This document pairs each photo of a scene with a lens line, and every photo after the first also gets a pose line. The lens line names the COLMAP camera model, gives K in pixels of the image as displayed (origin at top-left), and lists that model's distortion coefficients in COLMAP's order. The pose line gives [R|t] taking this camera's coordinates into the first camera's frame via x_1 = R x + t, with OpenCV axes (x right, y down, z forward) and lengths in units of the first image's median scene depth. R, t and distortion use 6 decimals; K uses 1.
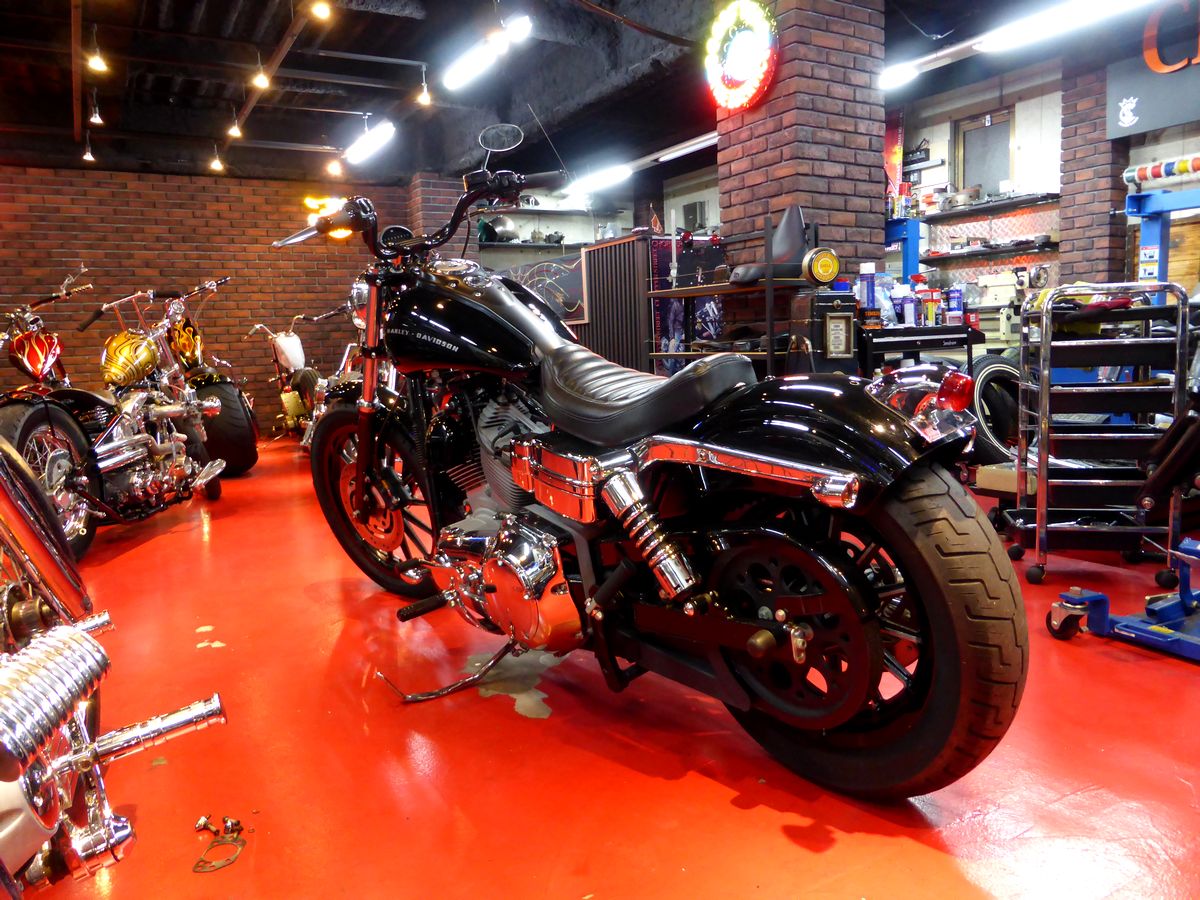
lens RADIAL K [[883.9, 0, 602.4], [0, 883.9, 444.6], [0, 0, 1]] dist [-0.040668, 0.042032]
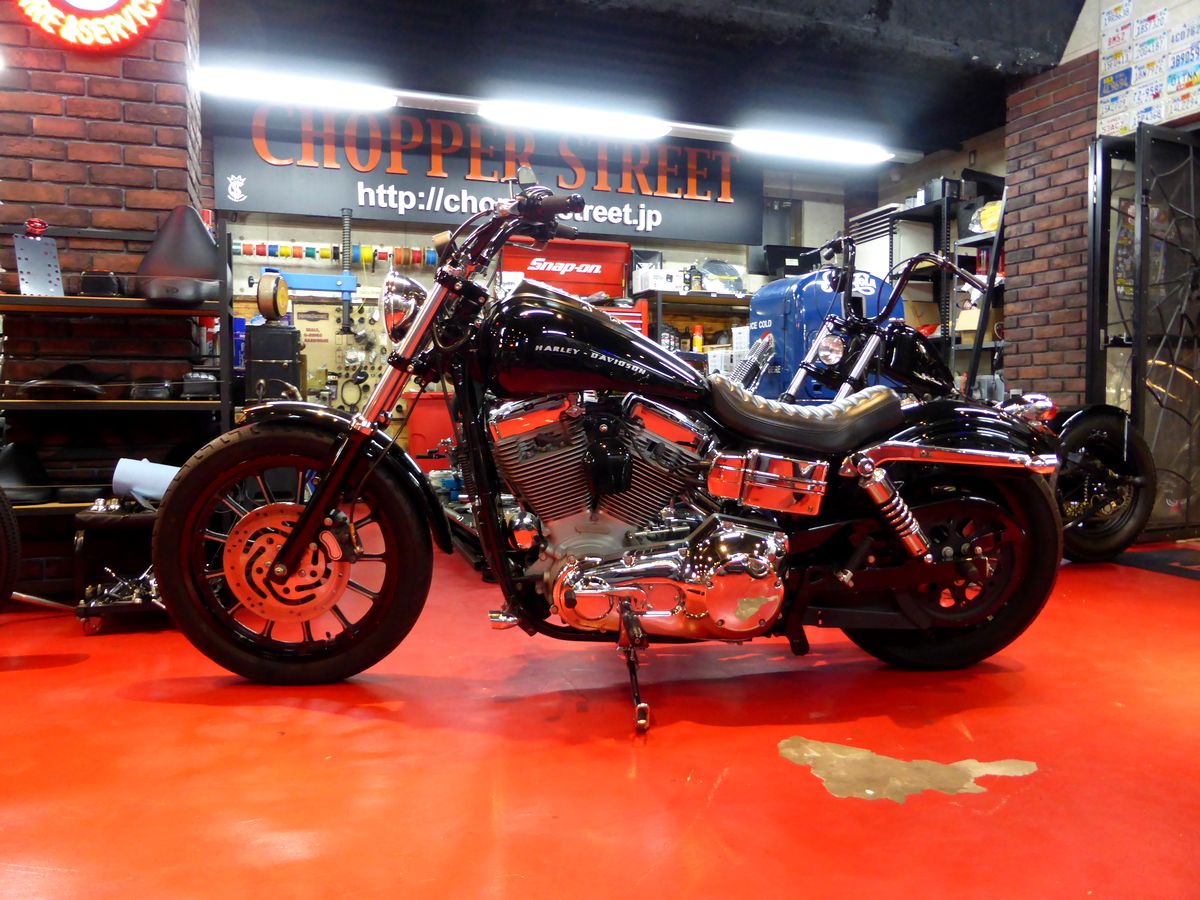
lens RADIAL K [[883.9, 0, 602.4], [0, 883.9, 444.6], [0, 0, 1]] dist [-0.040668, 0.042032]
pose [[0.179459, -0.023366, 0.983488, -1.005681], [0.107372, 0.994211, 0.004029, -0.096479], [-0.977888, 0.104876, 0.180929, 1.181975]]
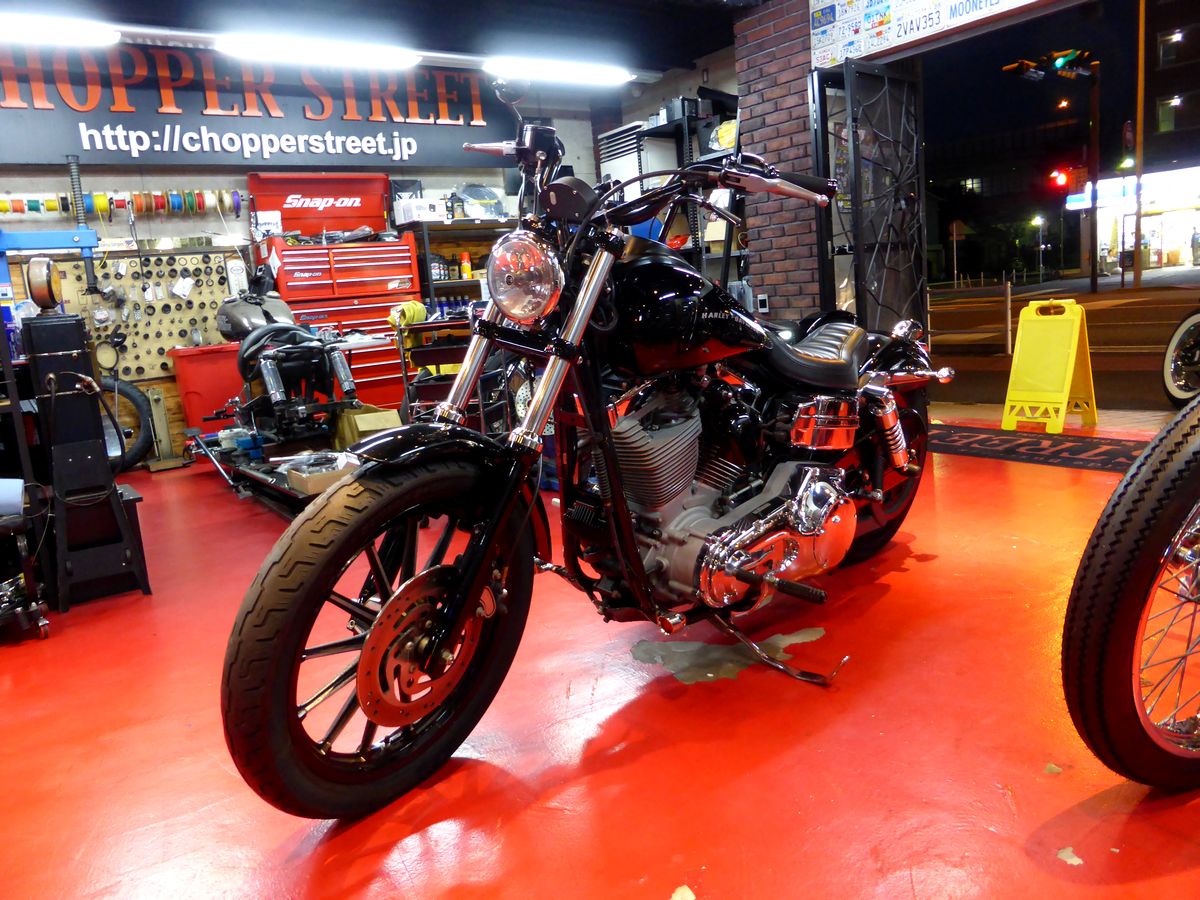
lens RADIAL K [[883.9, 0, 602.4], [0, 883.9, 444.6], [0, 0, 1]] dist [-0.040668, 0.042032]
pose [[-0.087528, -0.126622, 0.988082, -1.123778], [0.200041, 0.969450, 0.141954, -0.155294], [-0.975870, 0.210082, -0.059524, 1.229927]]
